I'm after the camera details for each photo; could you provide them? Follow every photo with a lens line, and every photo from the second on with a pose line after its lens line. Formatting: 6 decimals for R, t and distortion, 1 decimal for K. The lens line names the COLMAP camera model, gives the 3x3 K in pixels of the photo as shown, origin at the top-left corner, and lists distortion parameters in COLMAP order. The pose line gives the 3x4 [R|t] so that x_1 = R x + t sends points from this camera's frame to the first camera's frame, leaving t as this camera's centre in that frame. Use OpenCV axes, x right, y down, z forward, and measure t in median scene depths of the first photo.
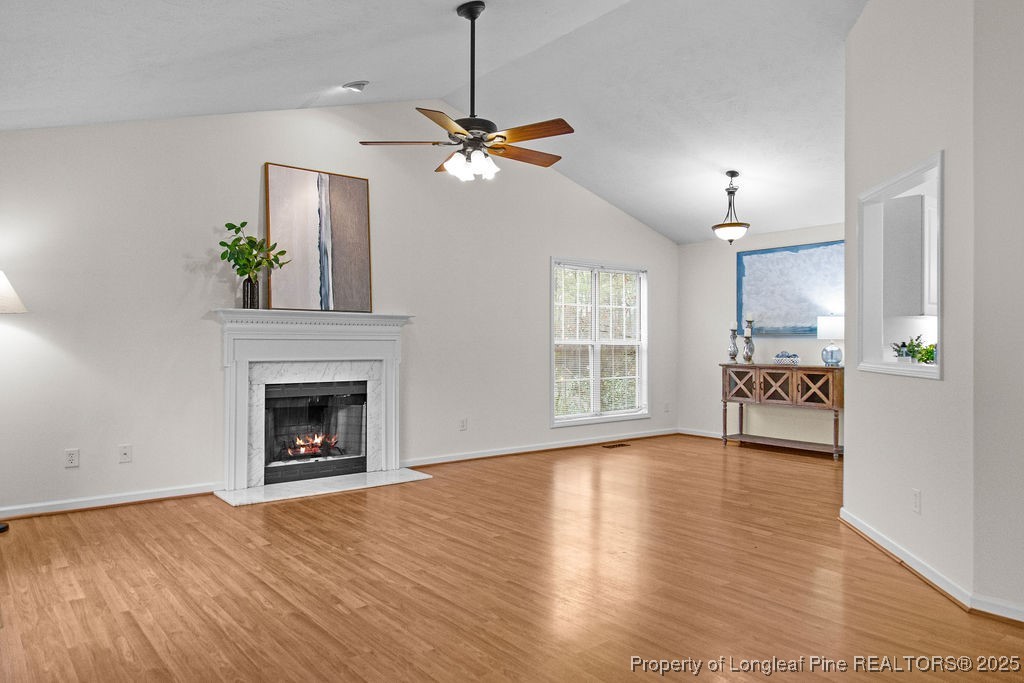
lens RADIAL K [[685.1, 0, 485.3], [0, 685.1, 335.0], [0, 0, 1]] dist [0.007777, -0.006110]
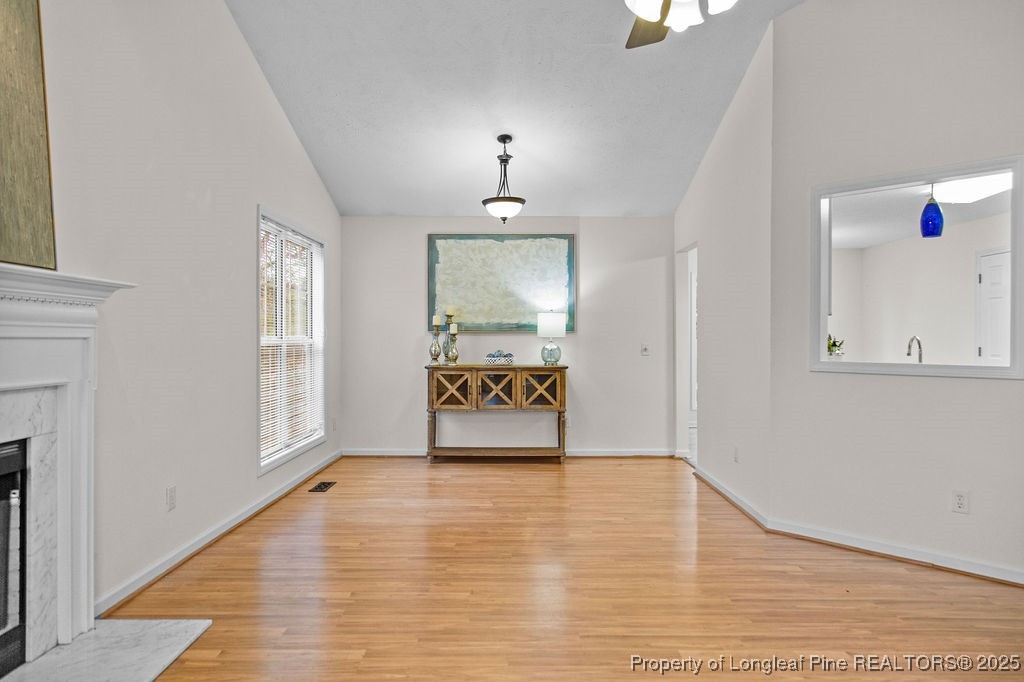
lens RADIAL K [[685.1, 0, 511.7], [0, 685.1, 339.5], [0, 0, 1]] dist [0.007777, -0.006110]
pose [[0.609448, -0.001515, 0.792825, -0.270733], [-0.006415, 0.999956, 0.006842, 0.003419], [-0.792800, -0.009256, 0.609411, 0.445738]]
